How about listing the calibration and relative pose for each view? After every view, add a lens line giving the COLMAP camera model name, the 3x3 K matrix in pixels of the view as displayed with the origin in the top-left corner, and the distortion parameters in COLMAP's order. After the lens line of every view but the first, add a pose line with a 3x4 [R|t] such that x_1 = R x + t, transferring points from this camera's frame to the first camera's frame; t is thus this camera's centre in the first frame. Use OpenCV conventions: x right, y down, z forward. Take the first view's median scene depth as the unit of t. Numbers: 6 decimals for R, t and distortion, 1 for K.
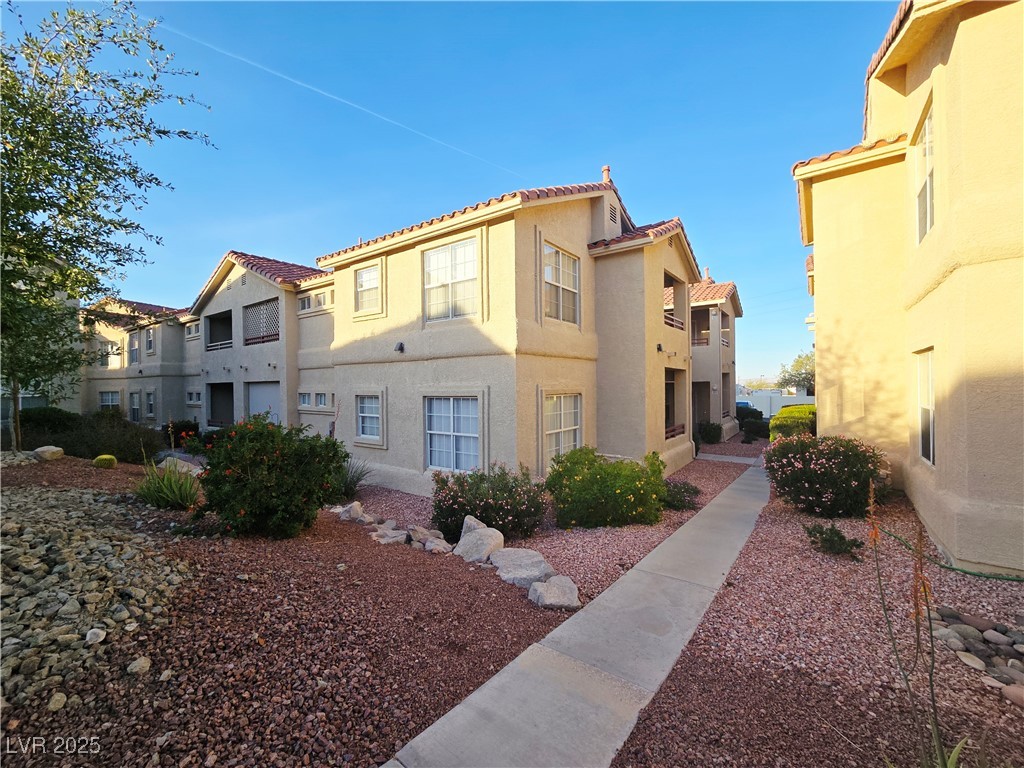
lens RADIAL K [[456.2, 0, 515.4], [0, 456.2, 375.3], [0, 0, 1]] dist [-0.000169, 0.000036]
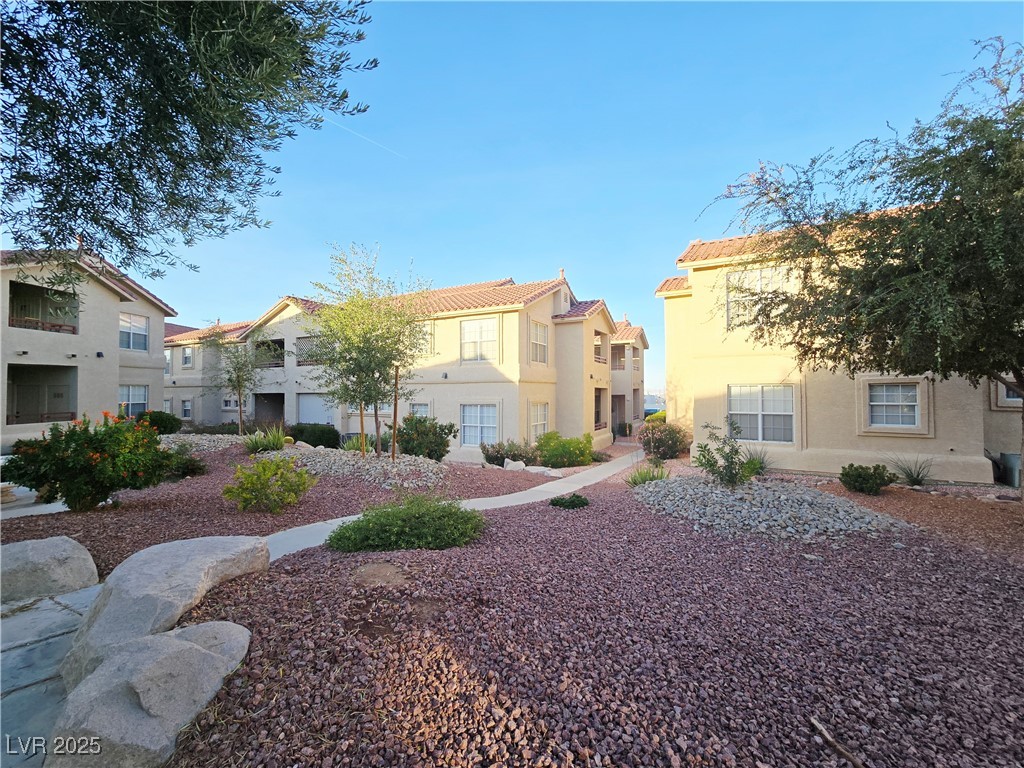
lens RADIAL K [[420.7, 0, 520.9], [0, 420.7, 383.1], [0, 0, 1]] dist [0.002537, 0.000321]
pose [[0.990343, 0.011212, 0.138186, -0.193900], [-0.010667, 0.999932, -0.004688, -0.029487], [-0.138229, 0.003168, 0.990395, -0.625989]]
